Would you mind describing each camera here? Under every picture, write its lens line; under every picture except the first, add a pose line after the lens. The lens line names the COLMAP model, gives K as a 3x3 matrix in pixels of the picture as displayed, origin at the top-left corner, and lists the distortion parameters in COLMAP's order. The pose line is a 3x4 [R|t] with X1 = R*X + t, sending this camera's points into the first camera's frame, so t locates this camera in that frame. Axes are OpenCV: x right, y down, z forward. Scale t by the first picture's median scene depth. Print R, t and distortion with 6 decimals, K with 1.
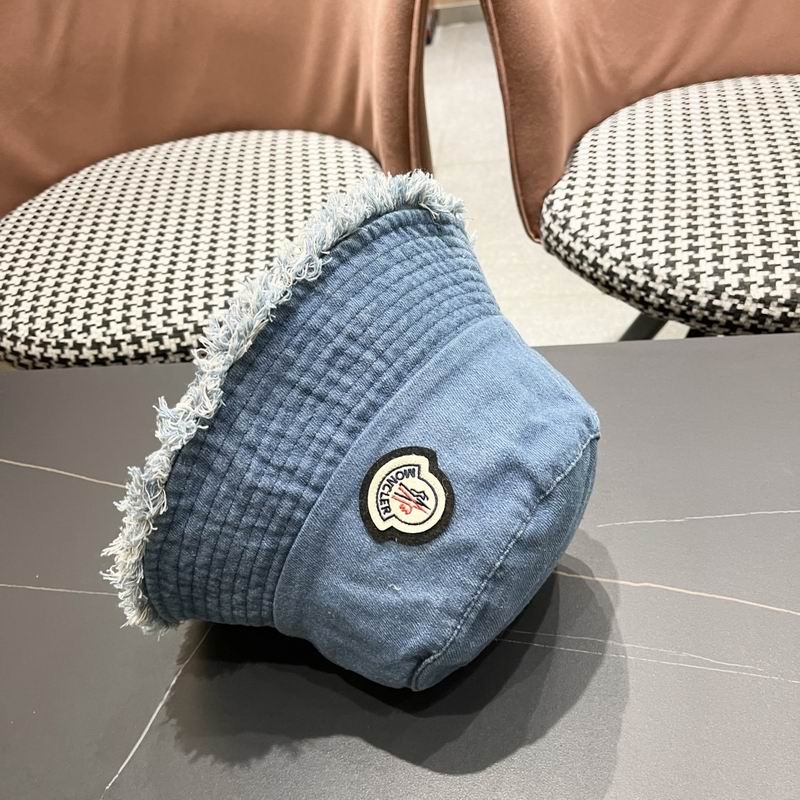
lens RADIAL K [[841.6, 0, 390.7], [0, 841.6, 413.2], [0, 0, 1]] dist [0.012948, 0.000000]
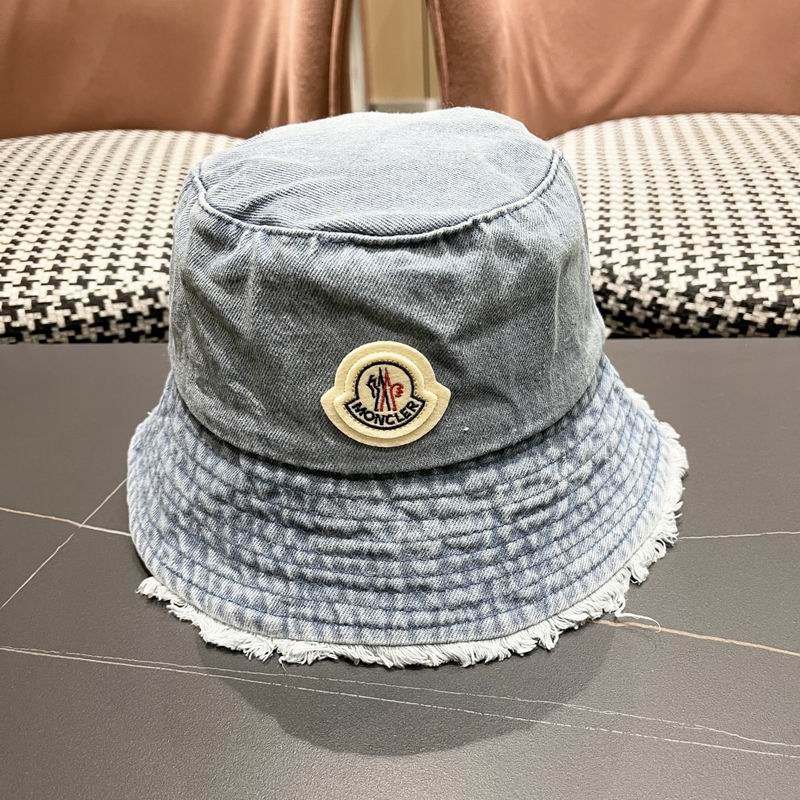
lens RADIAL K [[841.6, 0, 411.3], [0, 841.6, 402.5], [0, 0, 1]] dist [0.012948, 0.000000]
pose [[0.992133, 0.058101, 0.110890, 0.028571], [-0.040487, 0.987092, -0.154952, 0.090590], [-0.118461, 0.149244, 0.981679, 0.217000]]
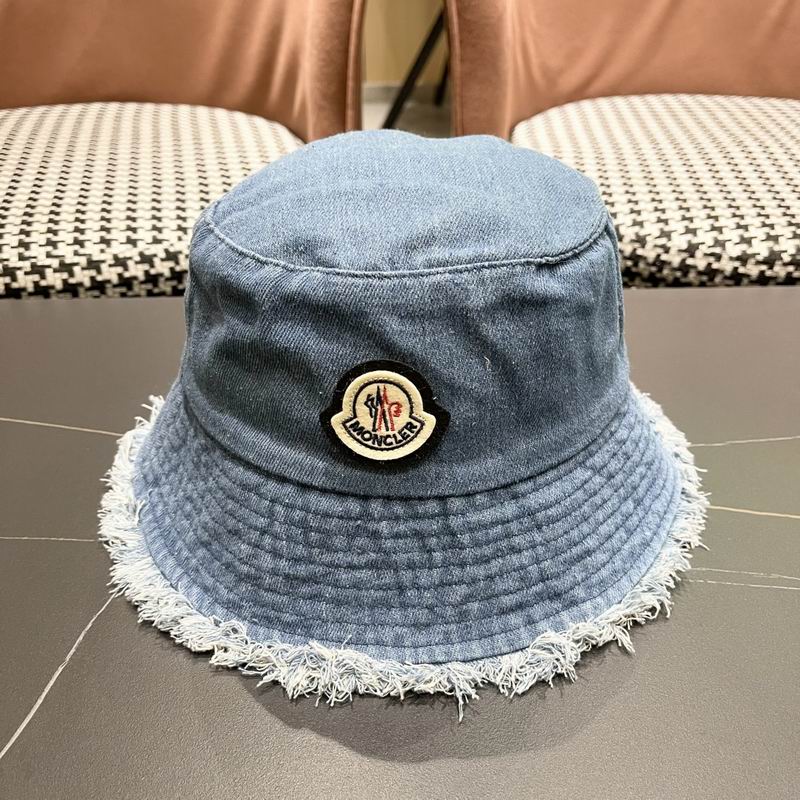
lens RADIAL K [[841.6, 0, 399.4], [0, 841.6, 411.6], [0, 0, 1]] dist [0.012948, 0.000000]
pose [[0.979183, 0.037616, 0.199462, -0.095095], [-0.010503, 0.990751, -0.135283, 0.145714], [-0.202706, 0.130371, 0.970522, 0.170650]]
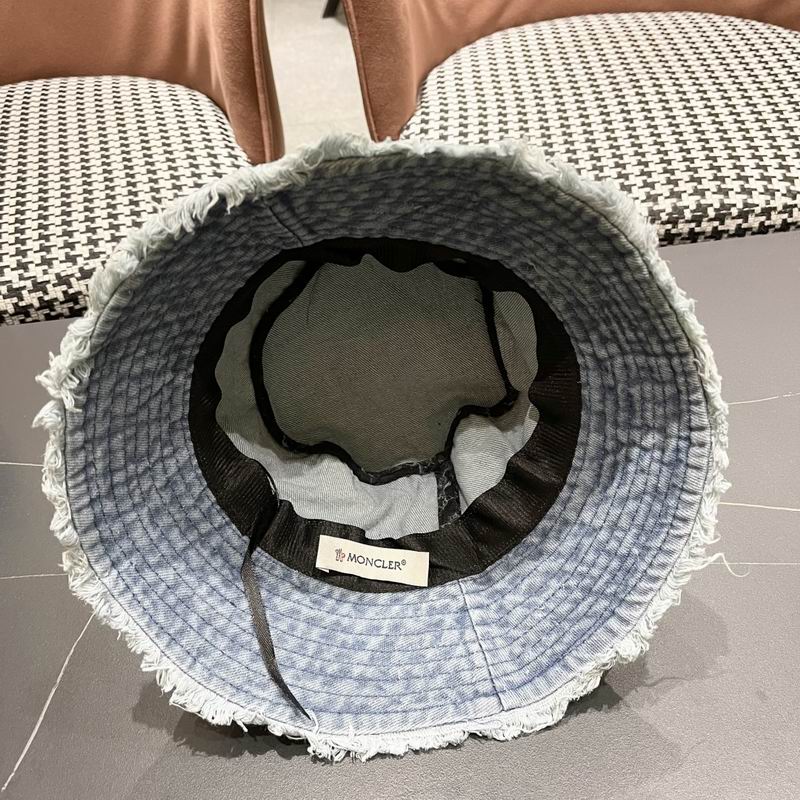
lens RADIAL K [[841.6, 0, 406.1], [0, 841.6, 412.1], [0, 0, 1]] dist [0.012948, 0.000000]
pose [[0.974353, -0.092365, 0.205195, -0.043863], [0.088157, 0.995667, 0.029579, 0.040701], [-0.207038, -0.010731, 0.978274, 0.042222]]
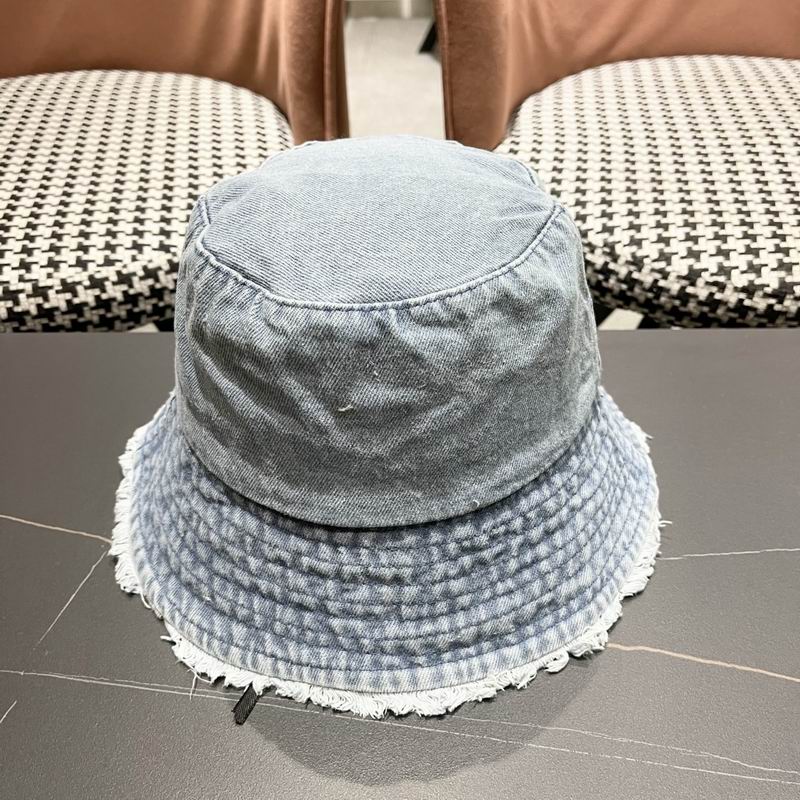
lens RADIAL K [[841.6, 0, 397.9], [0, 841.6, 411.9], [0, 0, 1]] dist [0.012948, 0.000000]
pose [[0.990080, 0.036973, 0.135554, -0.005977], [-0.034233, 0.999161, -0.022490, 0.015520], [-0.136272, 0.017627, 0.990515, 0.199511]]
